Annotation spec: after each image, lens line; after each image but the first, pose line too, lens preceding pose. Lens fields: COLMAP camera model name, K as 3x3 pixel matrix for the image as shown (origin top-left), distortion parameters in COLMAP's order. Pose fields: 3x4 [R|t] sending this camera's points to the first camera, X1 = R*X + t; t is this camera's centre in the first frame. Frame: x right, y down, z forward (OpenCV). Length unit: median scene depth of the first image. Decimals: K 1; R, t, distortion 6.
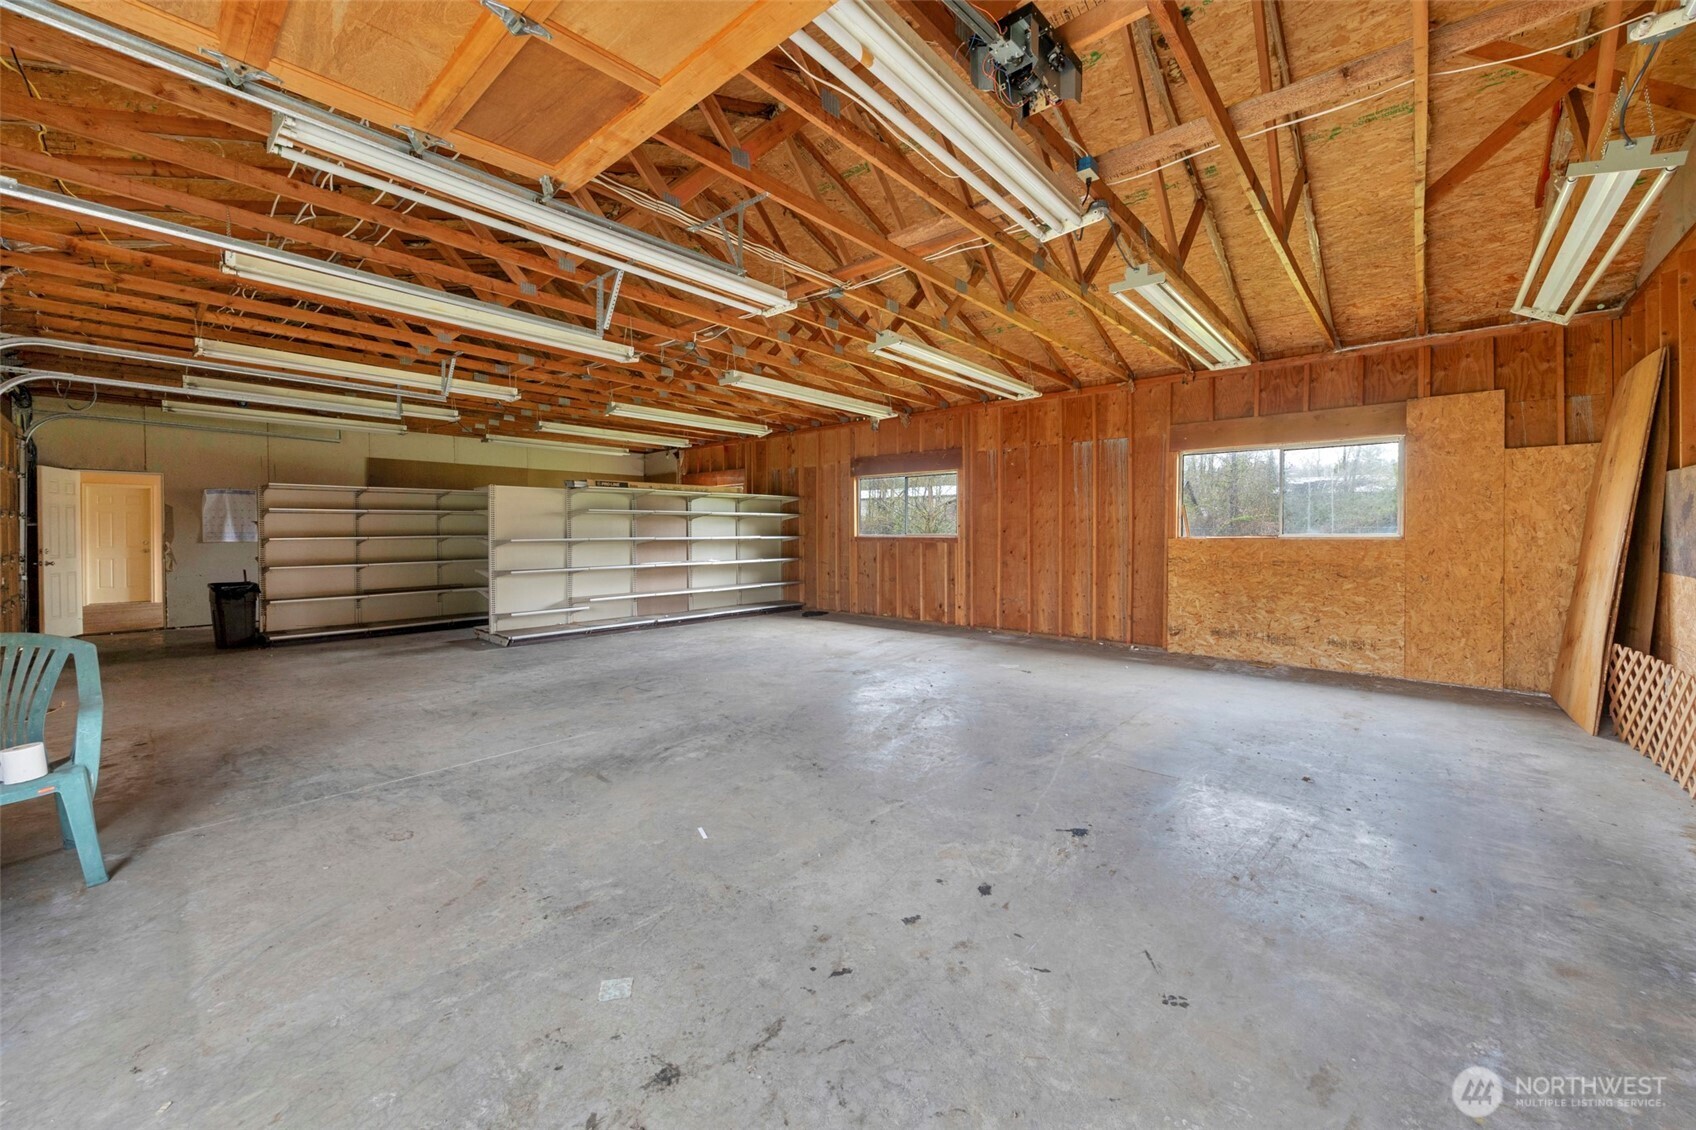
lens RADIAL K [[656.6, 0, 847.8], [0, 656.6, 531.6], [0, 0, 1]] dist [-0.001359, -0.000045]
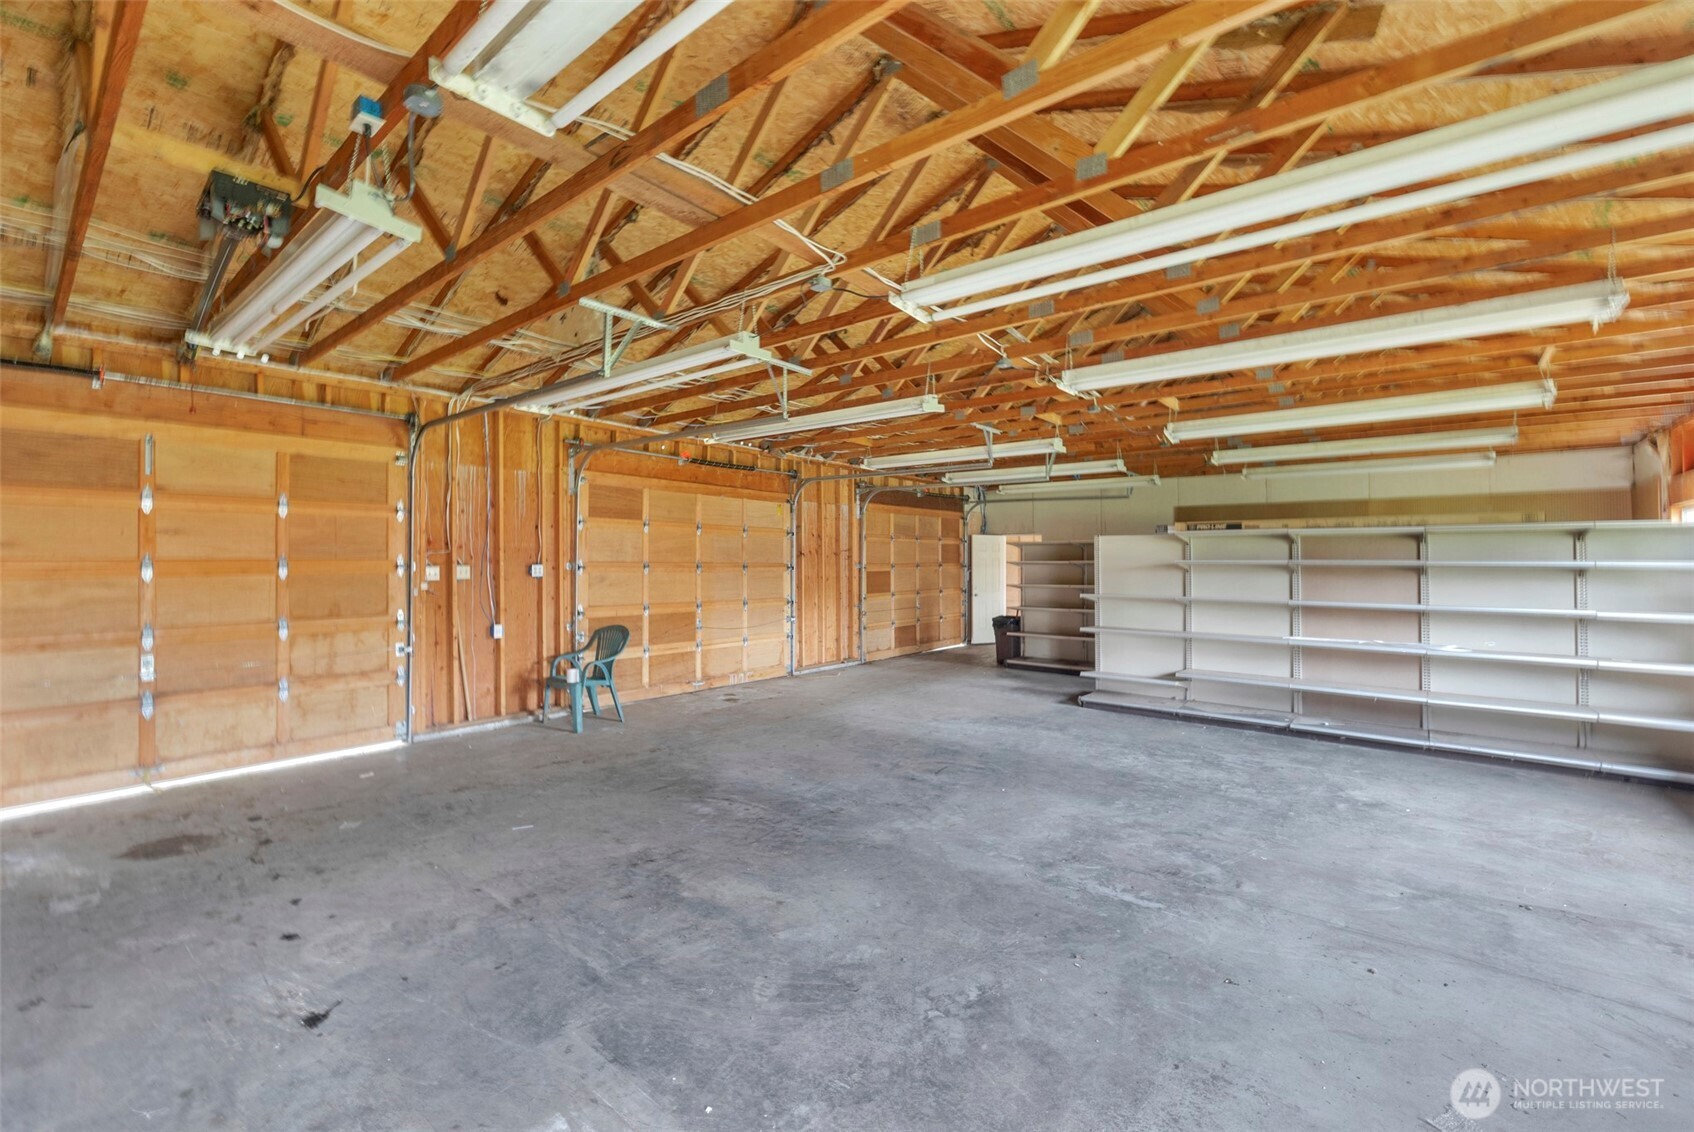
lens RADIAL K [[683.9, 0, 847.0], [0, 683.9, 566.0], [0, 0, 1]] dist [0.001022, 0.000109]
pose [[0.034939, 0.009804, -0.999341, 0.901524], [-0.008531, 0.999918, 0.009511, -0.069359], [0.999353, 0.008193, 0.035020, 1.221938]]
